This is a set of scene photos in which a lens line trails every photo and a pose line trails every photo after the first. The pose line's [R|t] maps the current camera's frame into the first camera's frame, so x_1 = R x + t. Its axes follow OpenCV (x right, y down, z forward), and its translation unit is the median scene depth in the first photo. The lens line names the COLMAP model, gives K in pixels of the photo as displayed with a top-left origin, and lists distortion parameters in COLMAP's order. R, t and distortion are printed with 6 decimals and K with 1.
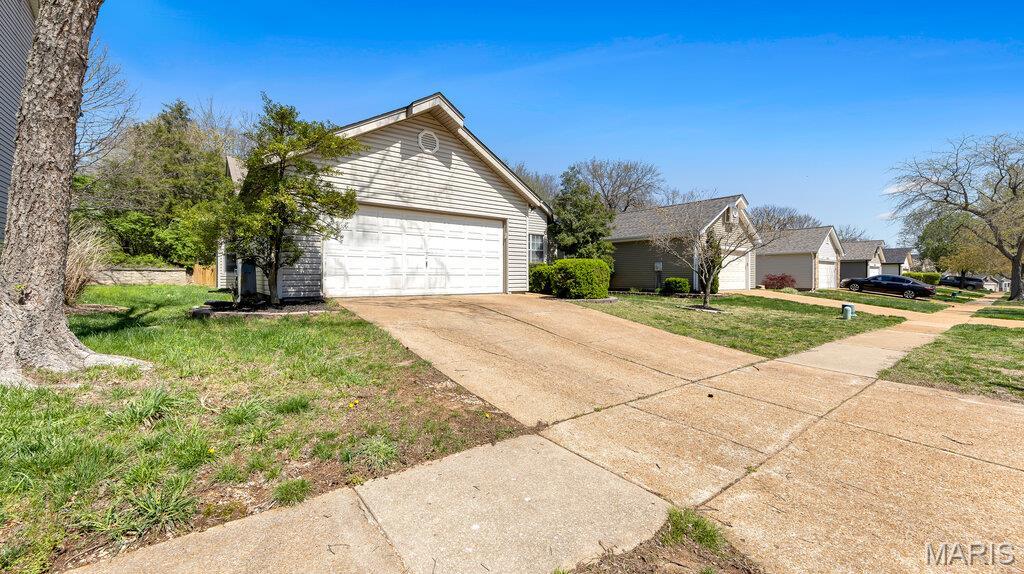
lens RADIAL K [[406.6, 0, 512.0], [0, 406.6, 287.0], [0, 0, 1]] dist [0.000024, -0.000036]
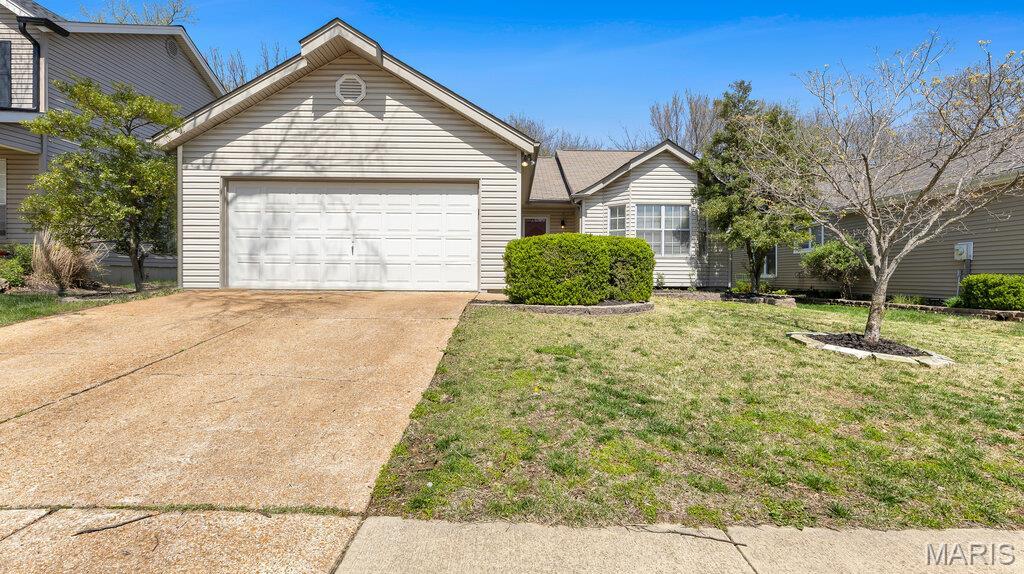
lens RADIAL K [[462.4, 0, 512.0], [0, 462.4, 287.0], [0, 0, 1]] dist [0.000383, 0.000058]
pose [[0.775665, 0.021745, -0.630770, 0.588607], [-0.024514, 0.999690, 0.004318, 0.003649], [0.630668, 0.012114, 0.775958, 0.523887]]
